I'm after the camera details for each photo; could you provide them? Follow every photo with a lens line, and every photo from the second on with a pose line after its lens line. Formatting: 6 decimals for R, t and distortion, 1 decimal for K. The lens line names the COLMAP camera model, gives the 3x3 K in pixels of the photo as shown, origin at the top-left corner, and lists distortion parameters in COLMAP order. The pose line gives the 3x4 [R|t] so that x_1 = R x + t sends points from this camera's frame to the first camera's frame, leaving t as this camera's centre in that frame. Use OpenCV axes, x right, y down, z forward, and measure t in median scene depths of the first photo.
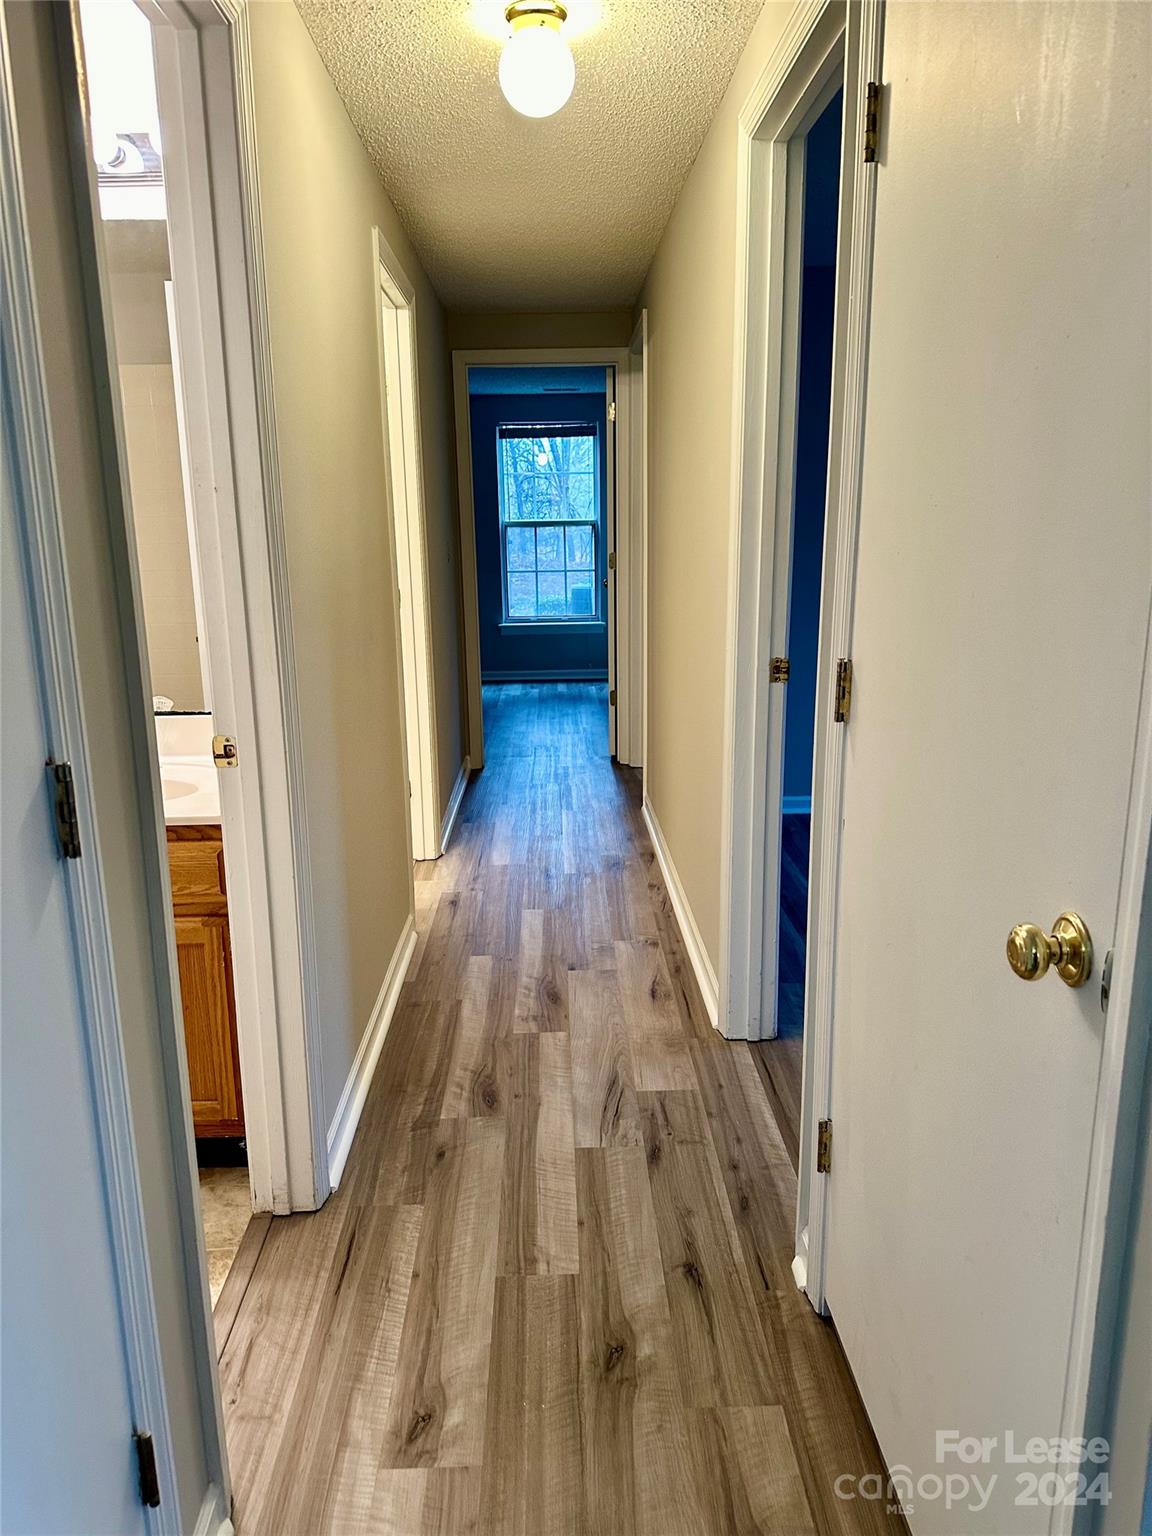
lens RADIAL K [[1089.2, 0, 575.4], [0, 1089.2, 769.7], [0, 0, 1]] dist [0.026291, -0.003498]
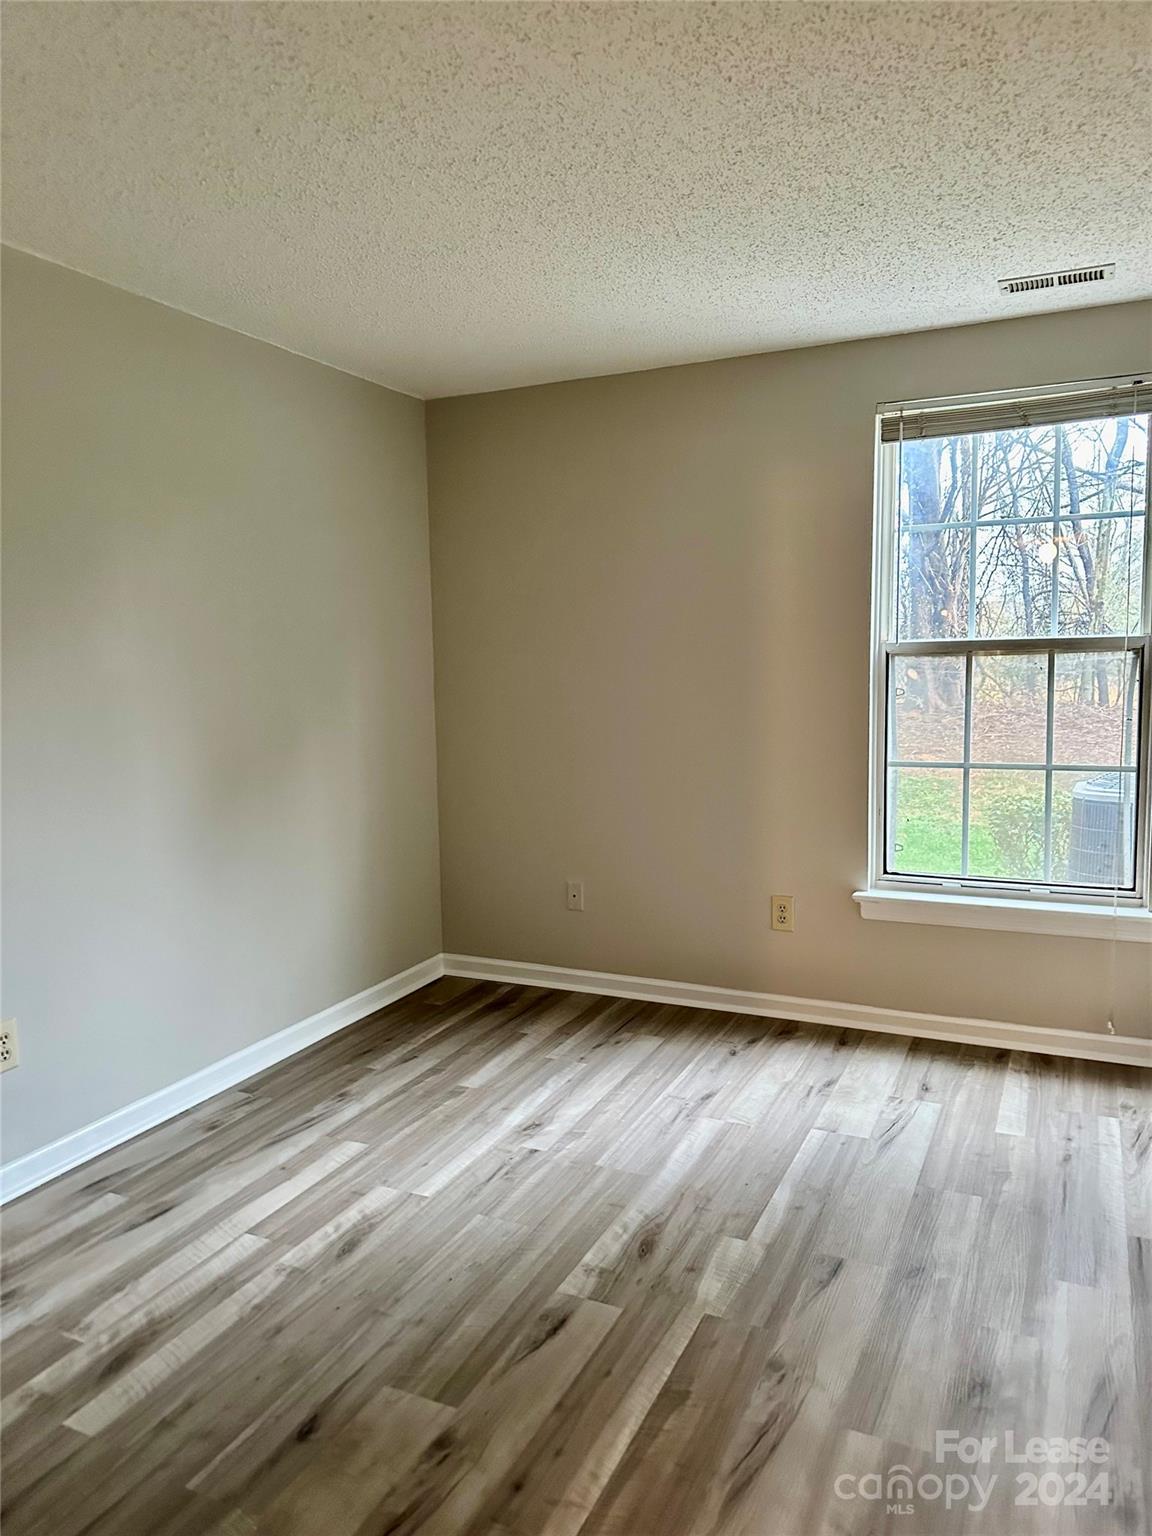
lens RADIAL K [[1089.2, 0, 573.9], [0, 1089.2, 766.8], [0, 0, 1]] dist [0.026291, -0.003498]
pose [[0.897308, 0.039036, -0.439675, 0.010700], [-0.090536, 0.991181, -0.096769, -0.130420], [0.432020, 0.126638, 0.892929, 0.588270]]
